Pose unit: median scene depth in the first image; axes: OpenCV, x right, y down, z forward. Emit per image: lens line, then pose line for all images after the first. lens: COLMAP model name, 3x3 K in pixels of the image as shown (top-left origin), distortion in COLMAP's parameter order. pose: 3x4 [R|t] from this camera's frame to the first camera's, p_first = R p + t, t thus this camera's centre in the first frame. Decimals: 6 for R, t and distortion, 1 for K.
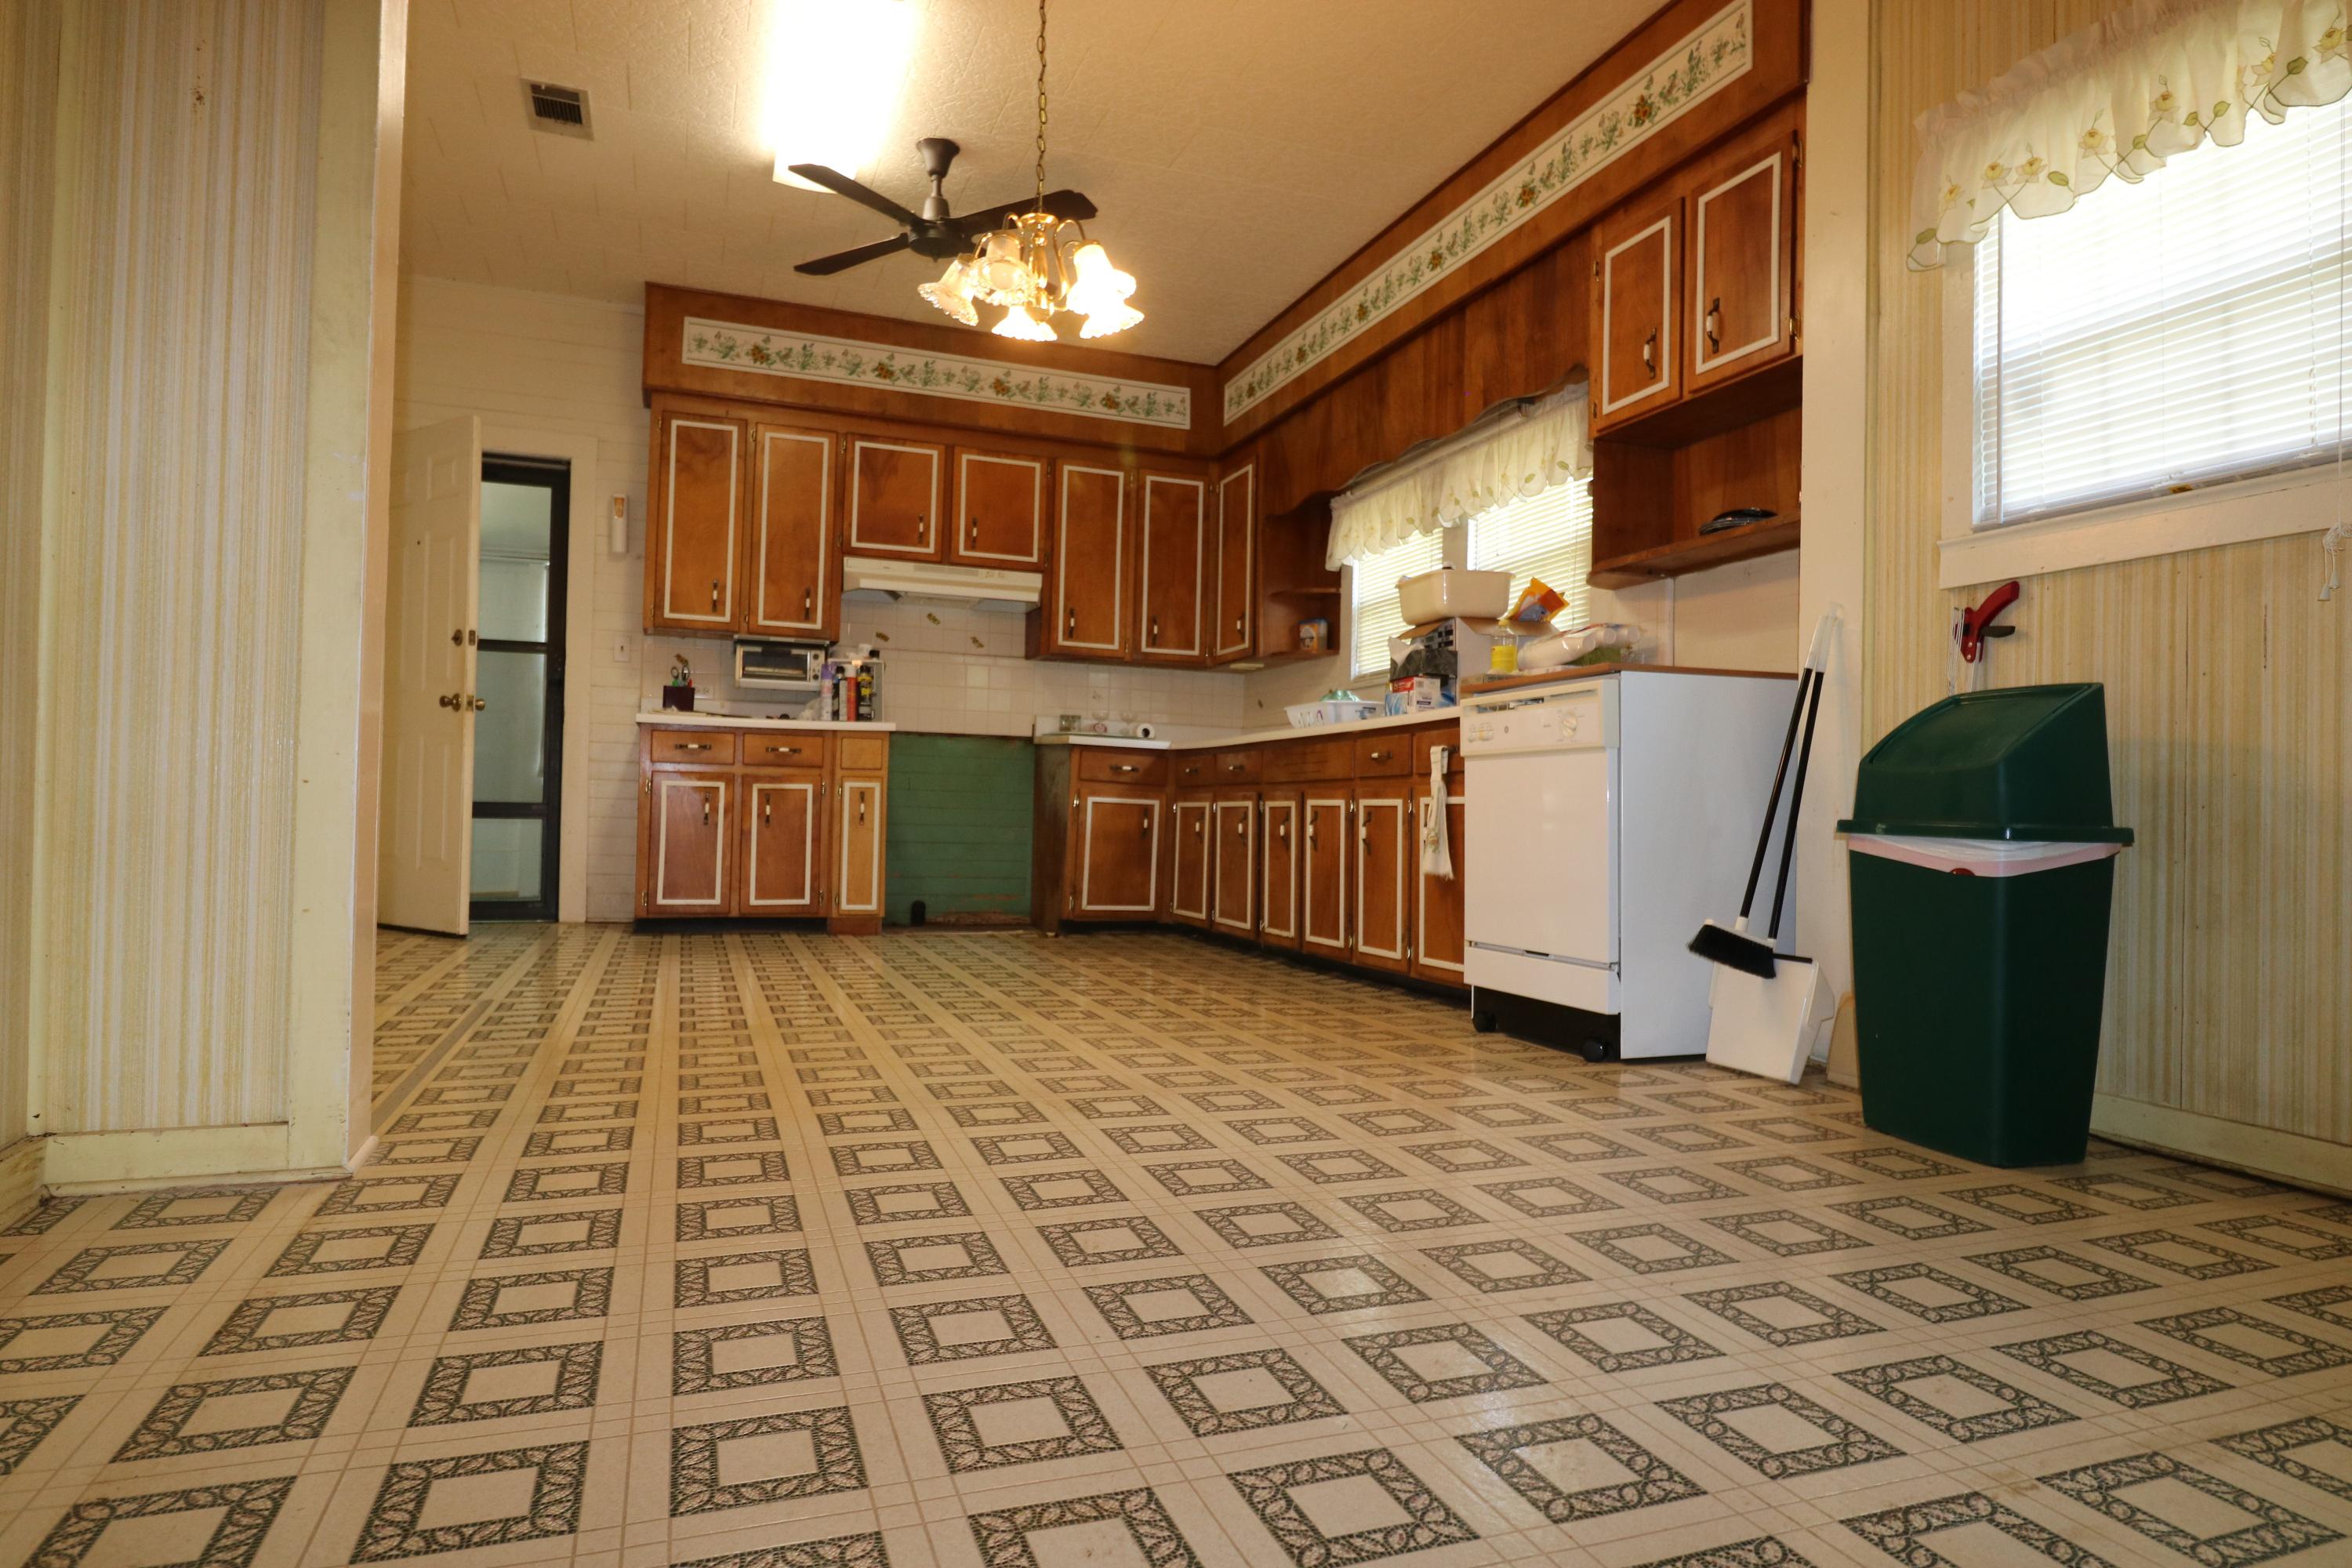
lens RADIAL K [[1338.4, 0, 1181.9], [0, 1338.4, 779.6], [0, 0, 1]] dist [-0.006208, -0.003330]
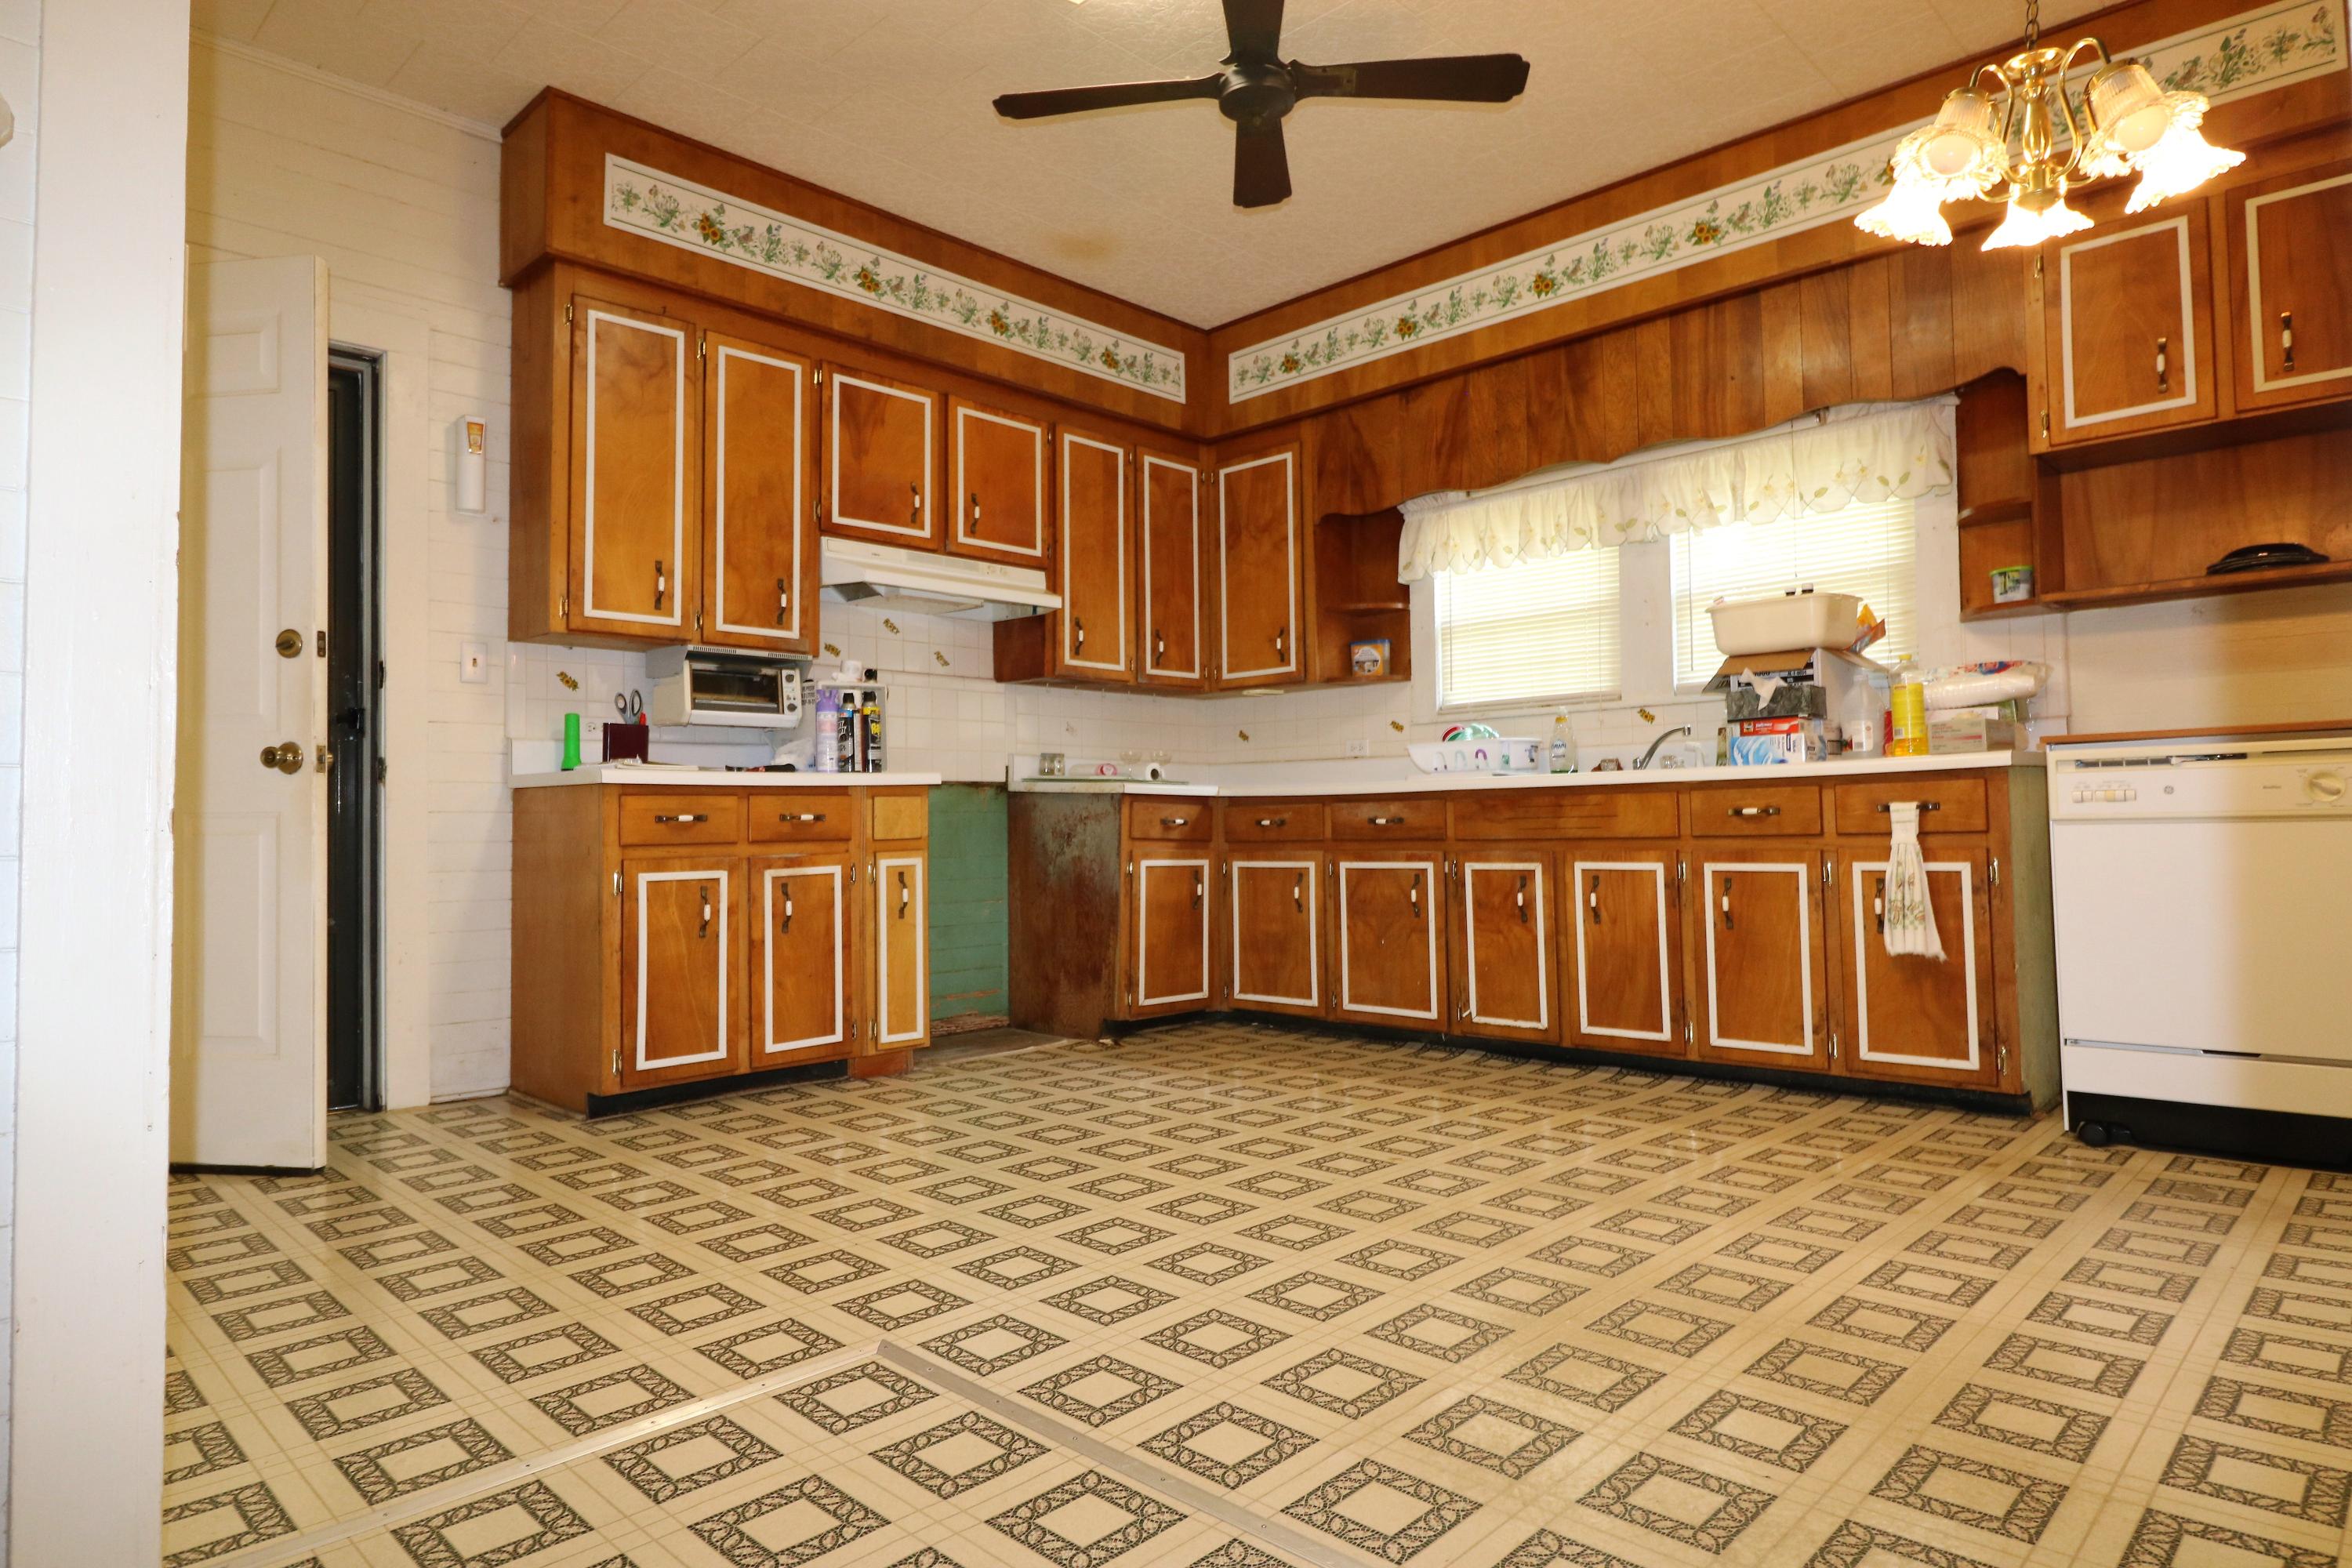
lens RADIAL K [[1338.4, 0, 1175.7], [0, 1338.4, 779.3], [0, 0, 1]] dist [-0.006208, -0.003330]
pose [[0.903368, -0.023229, 0.428236, -0.389148], [0.026038, 0.999661, -0.000702, -0.033751], [-0.428074, 0.011784, 0.903667, 0.287997]]
